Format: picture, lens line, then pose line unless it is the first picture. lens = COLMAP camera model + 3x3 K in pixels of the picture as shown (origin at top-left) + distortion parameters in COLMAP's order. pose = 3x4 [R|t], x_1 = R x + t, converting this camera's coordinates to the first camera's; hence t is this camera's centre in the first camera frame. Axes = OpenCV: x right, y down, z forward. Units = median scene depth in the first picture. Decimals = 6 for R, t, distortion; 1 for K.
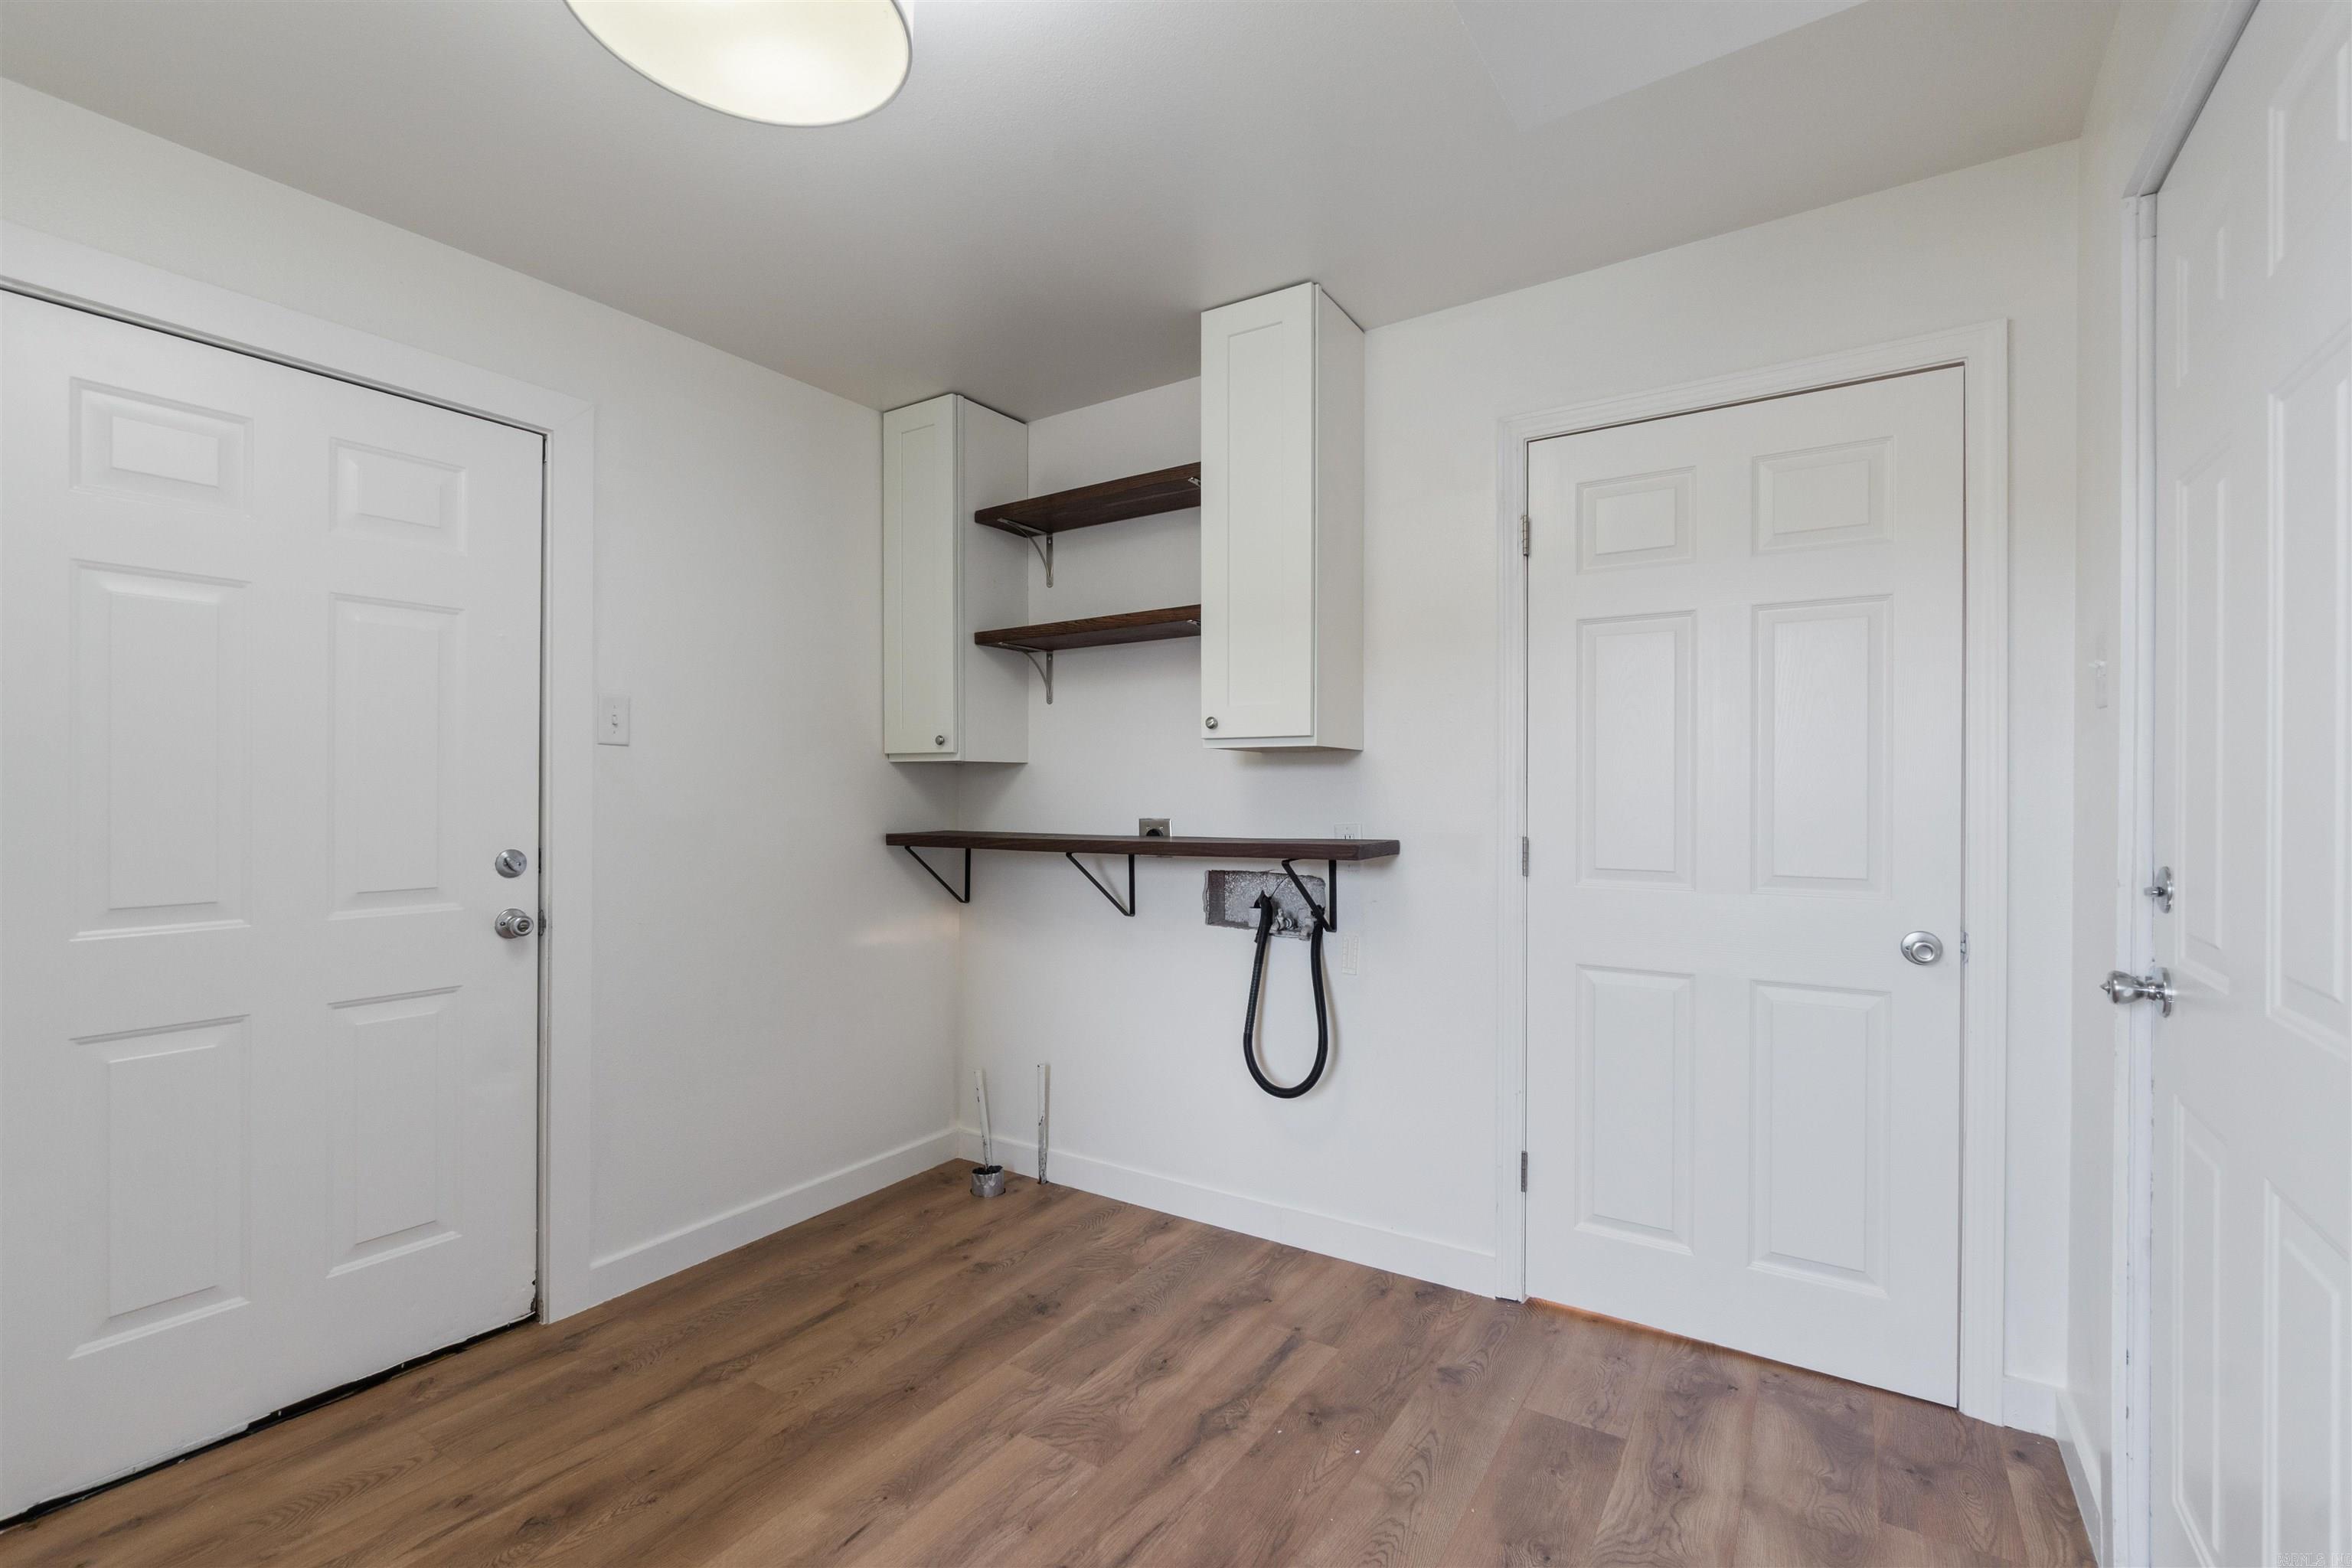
lens RADIAL K [[1045.9, 0, 1166.7], [0, 1045.9, 793.0], [0, 0, 1]] dist [-0.000854, 0.000377]
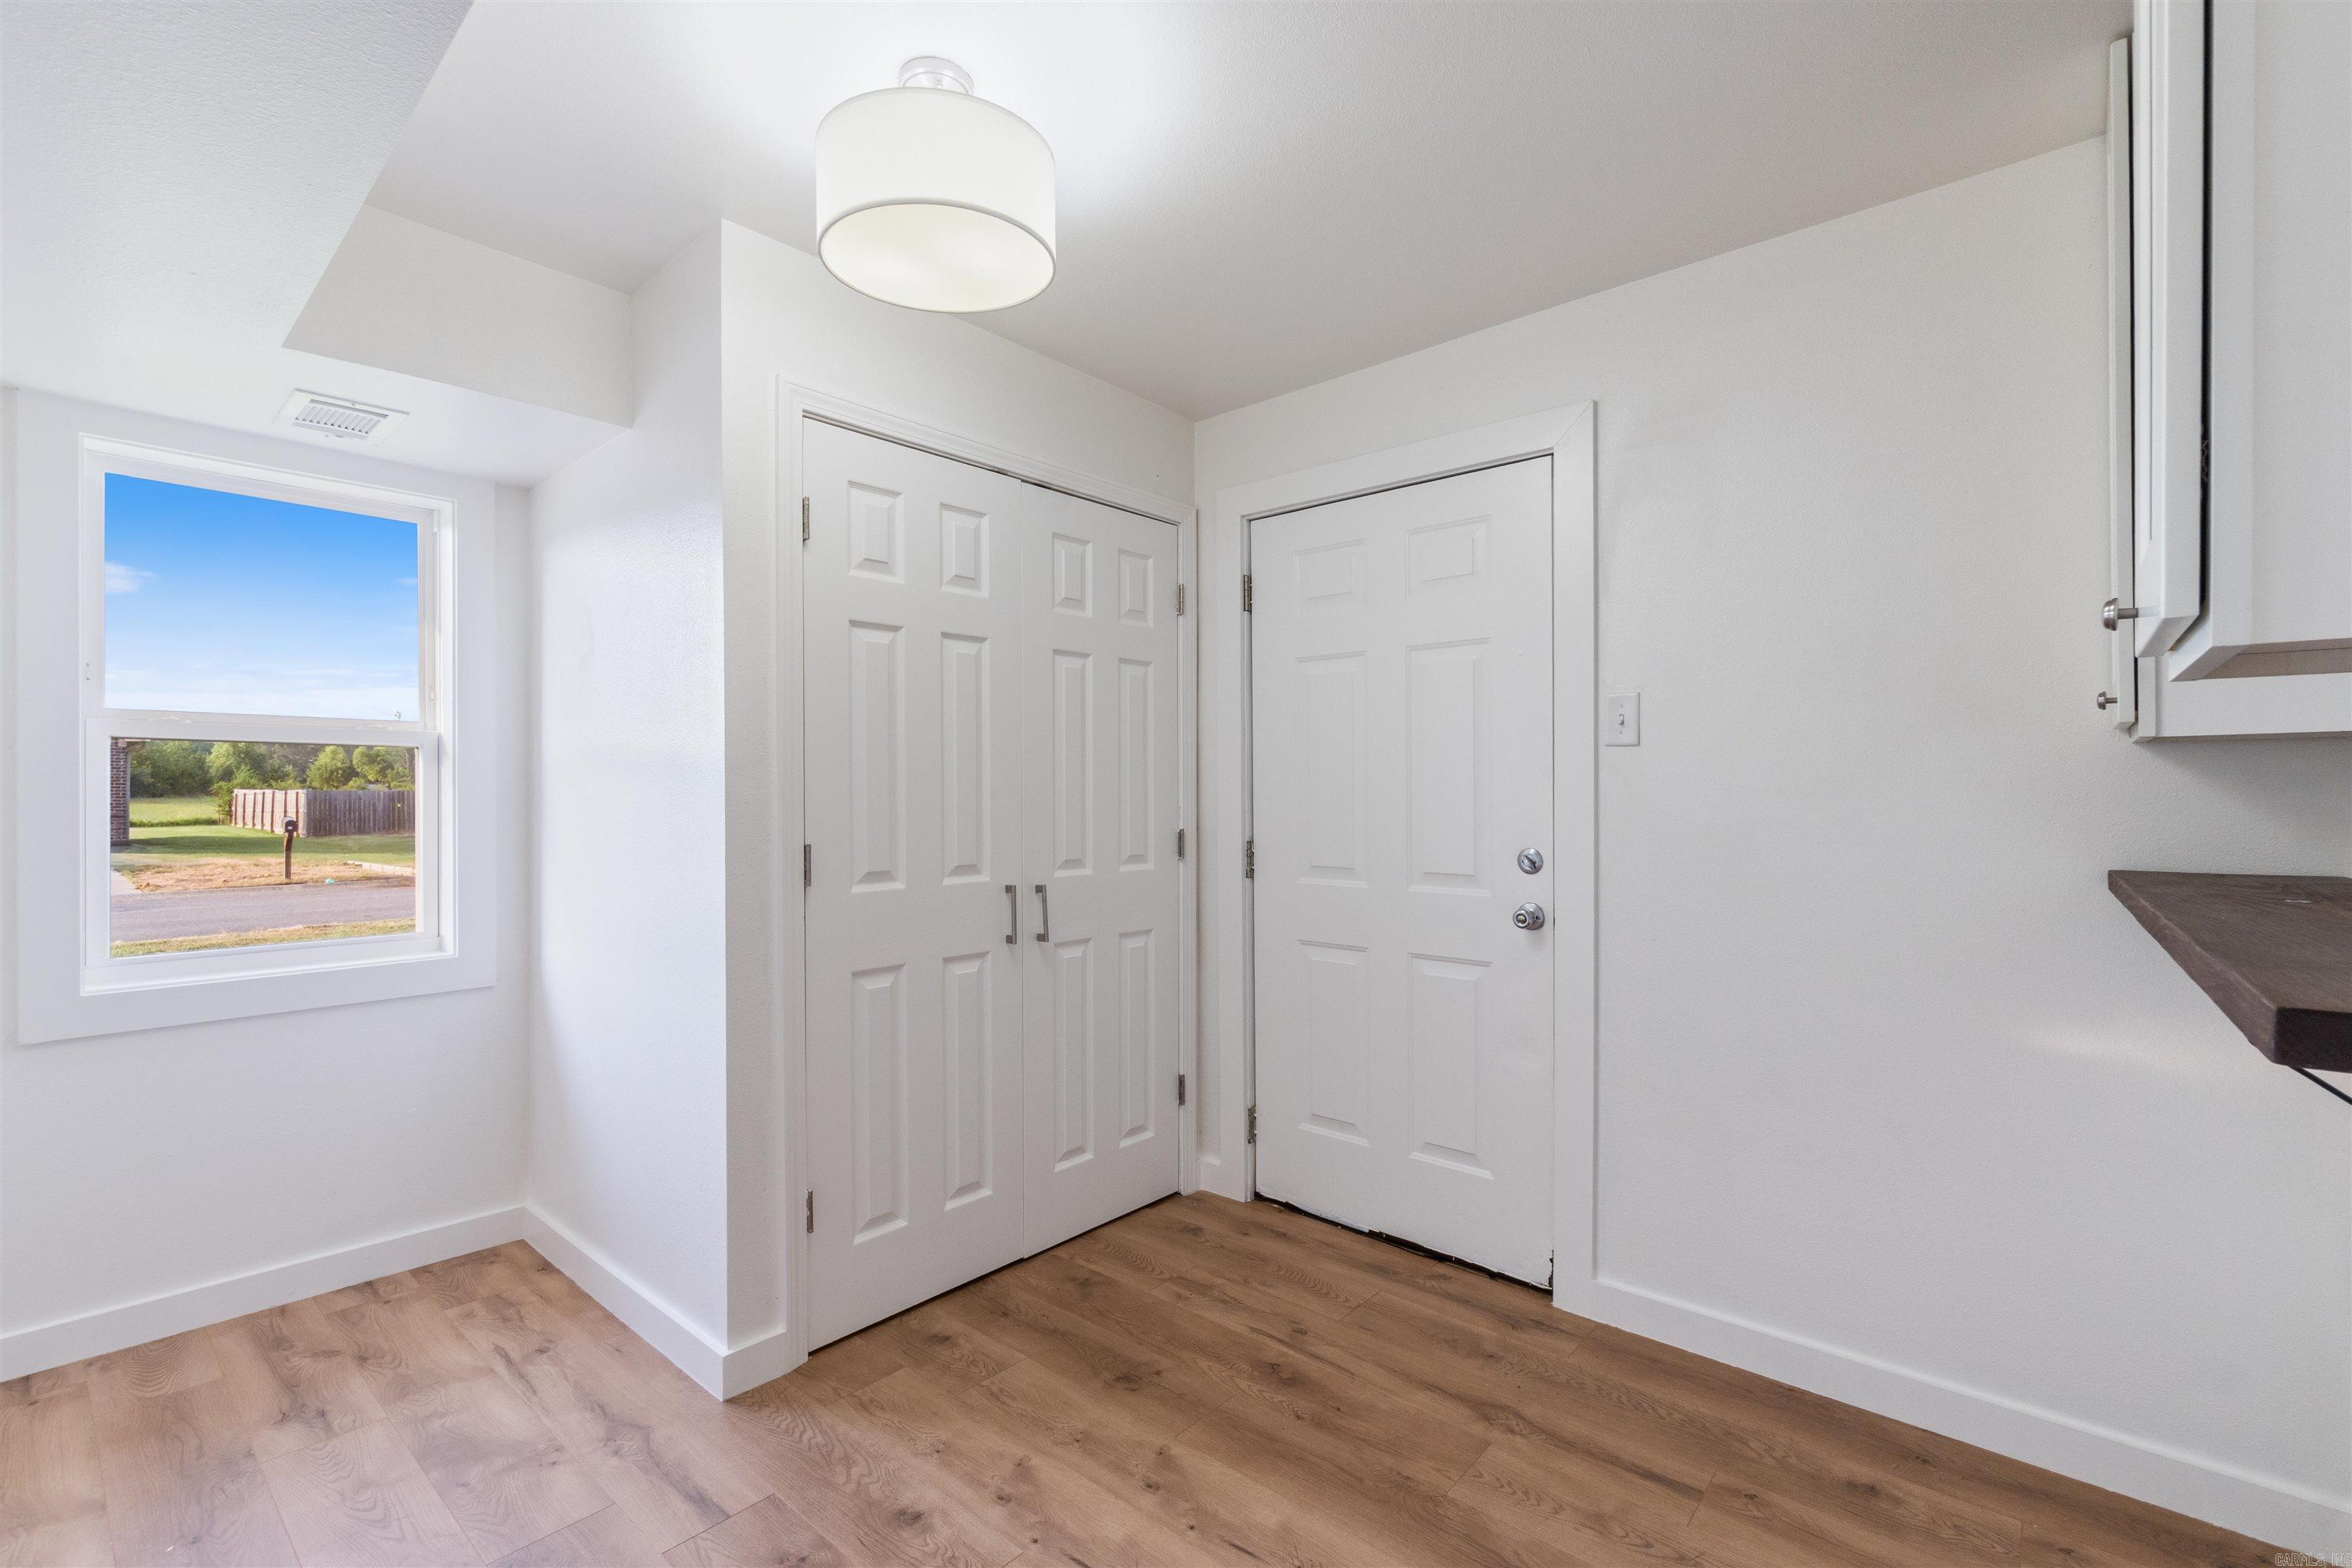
lens RADIAL K [[1045.9, 0, 1166.7], [0, 1045.9, 793.0], [0, 0, 1]] dist [-0.000854, 0.000377]
pose [[-0.143207, 0.002787, -0.989689, 0.540179], [-0.001746, 0.999994, 0.003069, -0.006247], [0.989691, 0.002167, -0.143201, 0.839454]]
